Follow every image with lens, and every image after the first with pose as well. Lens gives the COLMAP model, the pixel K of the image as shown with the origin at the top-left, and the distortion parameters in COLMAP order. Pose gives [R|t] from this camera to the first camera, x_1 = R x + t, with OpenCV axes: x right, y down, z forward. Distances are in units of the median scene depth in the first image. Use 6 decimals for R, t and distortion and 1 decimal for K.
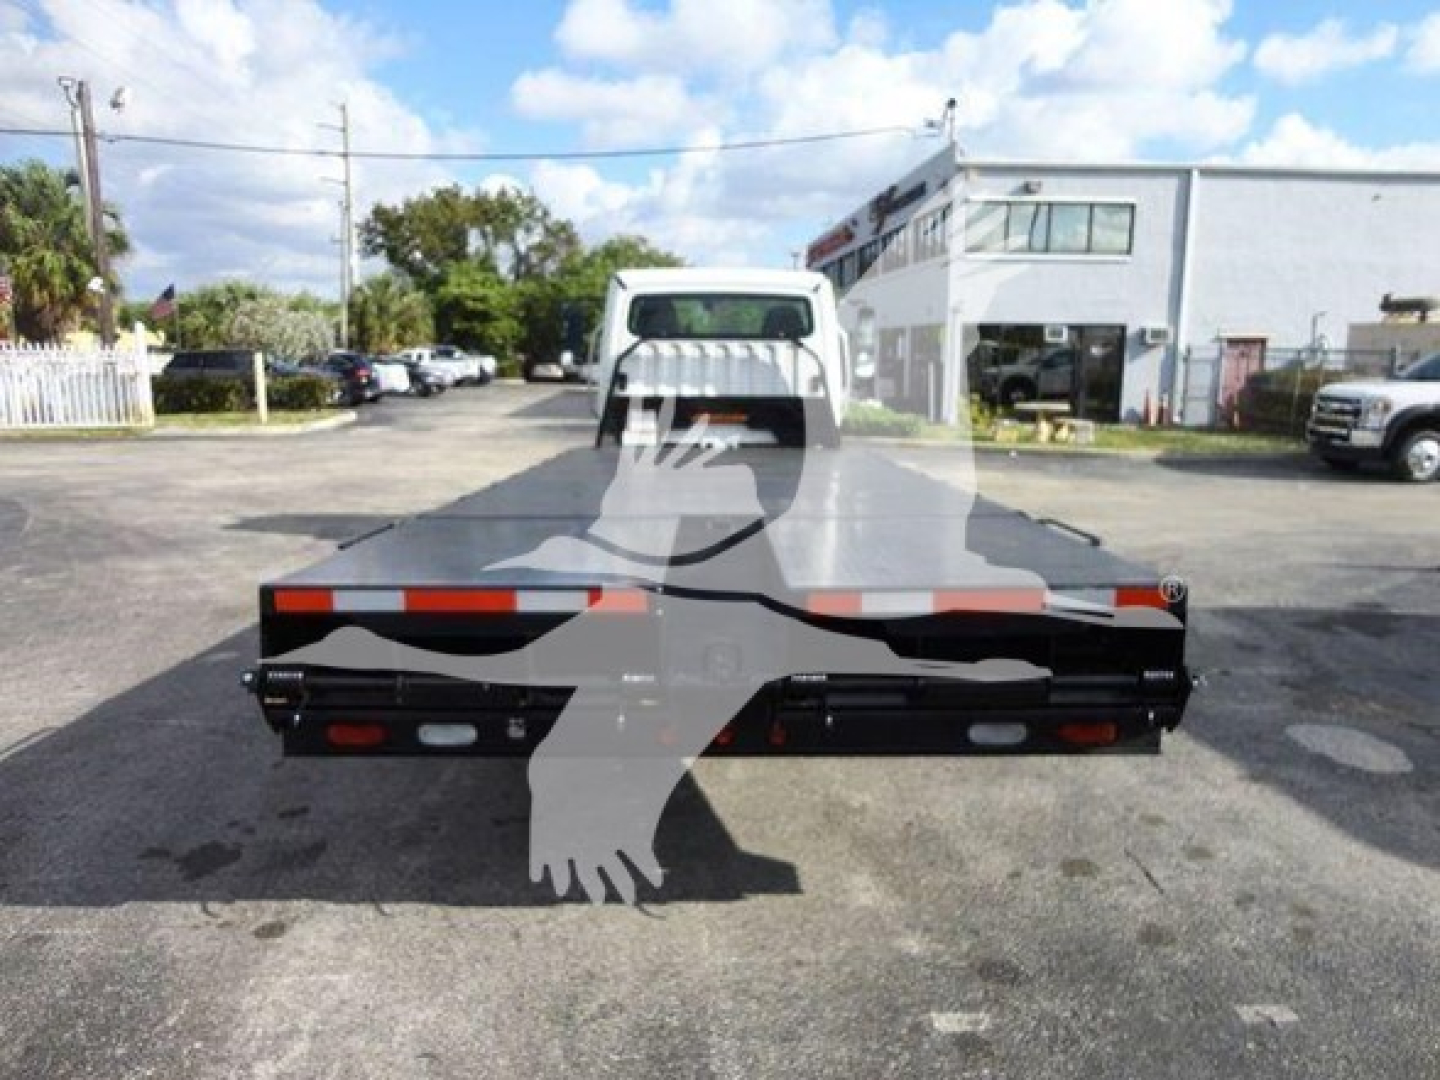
lens RADIAL K [[1042.5, 0, 721.5], [0, 1042.5, 538.1], [0, 0, 1]] dist [-0.009770, 0.002542]
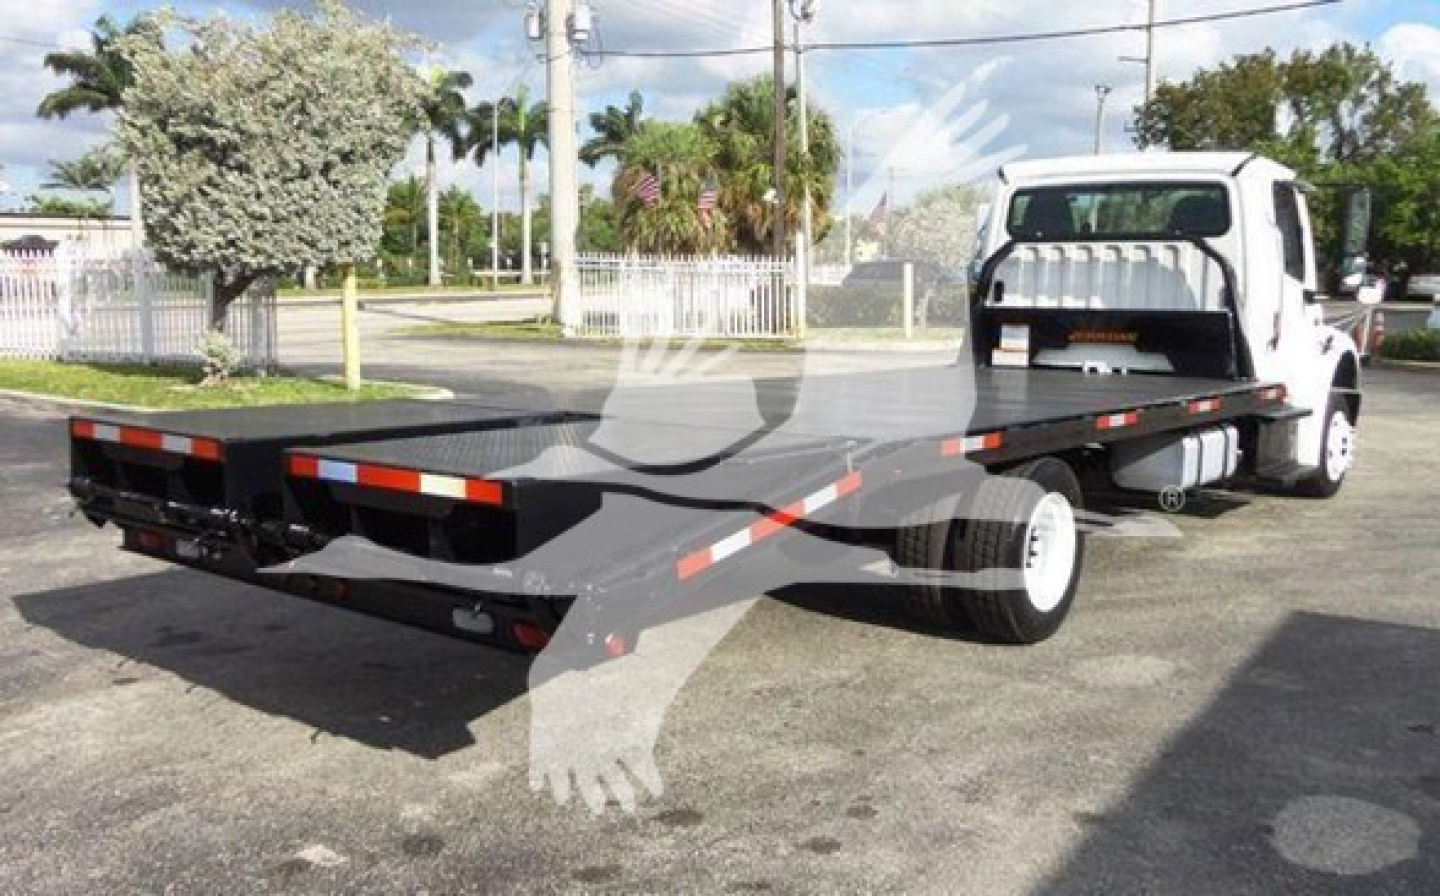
lens RADIAL K [[1298.2, 0, 730.7], [0, 1298.2, 416.0], [0, 0, 1]] dist [0.005293, -0.022731]
pose [[0.778127, 0.065343, -0.624698, 0.228007], [-0.101921, 0.994528, -0.022926, -0.001372], [0.619782, 0.081509, 0.780530, 0.026607]]
